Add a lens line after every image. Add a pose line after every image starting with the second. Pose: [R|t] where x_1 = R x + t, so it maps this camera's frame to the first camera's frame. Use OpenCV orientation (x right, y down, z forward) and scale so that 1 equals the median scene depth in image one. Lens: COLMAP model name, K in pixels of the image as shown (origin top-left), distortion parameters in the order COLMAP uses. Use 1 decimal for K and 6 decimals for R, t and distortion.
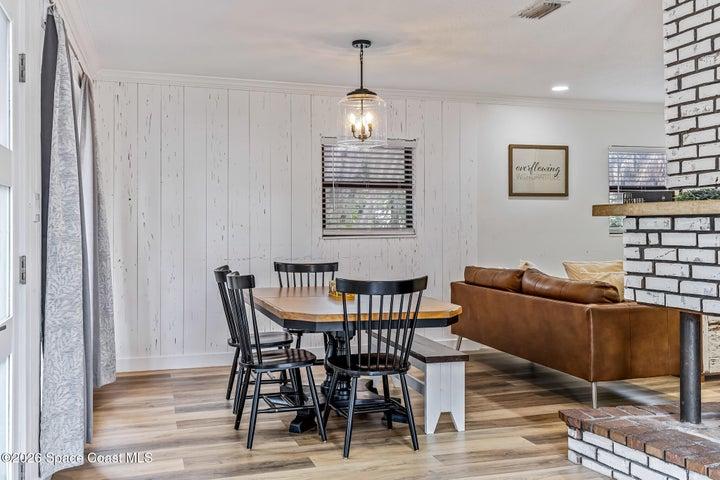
lens RADIAL K [[680.9, 0, 347.5], [0, 680.9, 220.1], [0, 0, 1]] dist [0.015488, 0.001991]
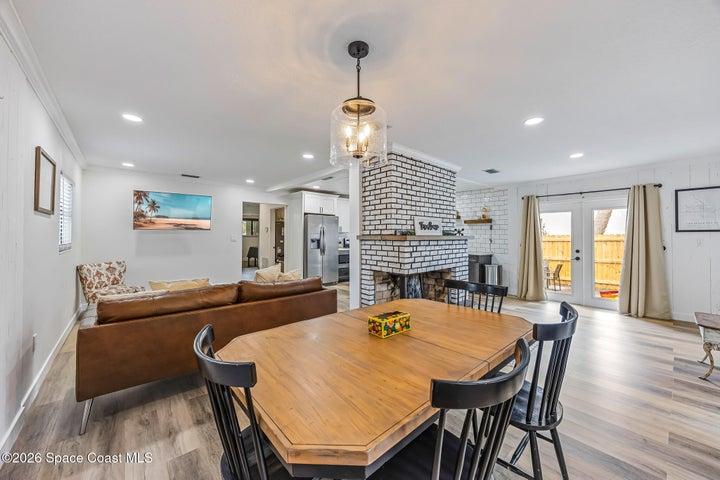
lens RADIAL K [[273.6, 0, 360.7], [0, 273.6, 233.0], [0, 0, 1]] dist [0.000495, -0.000124]
pose [[-0.414823, 0.012224, 0.909820, -0.335054], [-0.009166, 0.999803, -0.017612, -0.010556], [-0.909856, -0.015646, -0.414629, 1.251974]]
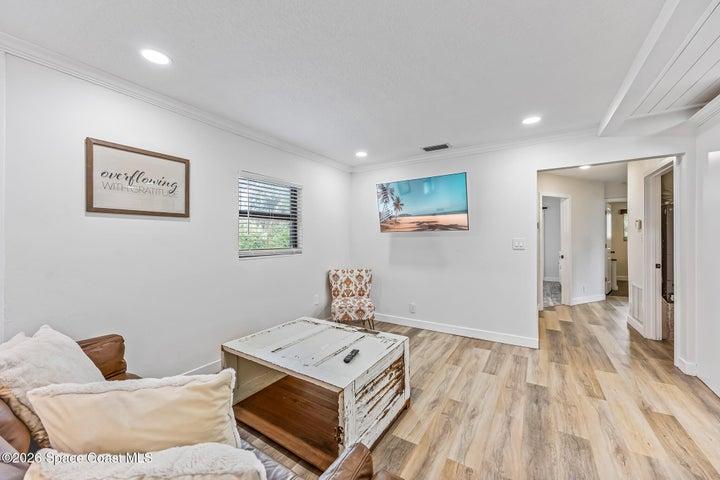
lens RADIAL K [[275.1, 0, 357.4], [0, 275.1, 241.4], [0, 0, 1]] dist [0.001894, 0.000039]
pose [[0.762753, -0.001718, 0.646688, 0.425734], [-0.006107, 0.999933, 0.009860, -0.014346], [-0.646661, -0.011470, 0.762691, 0.964978]]
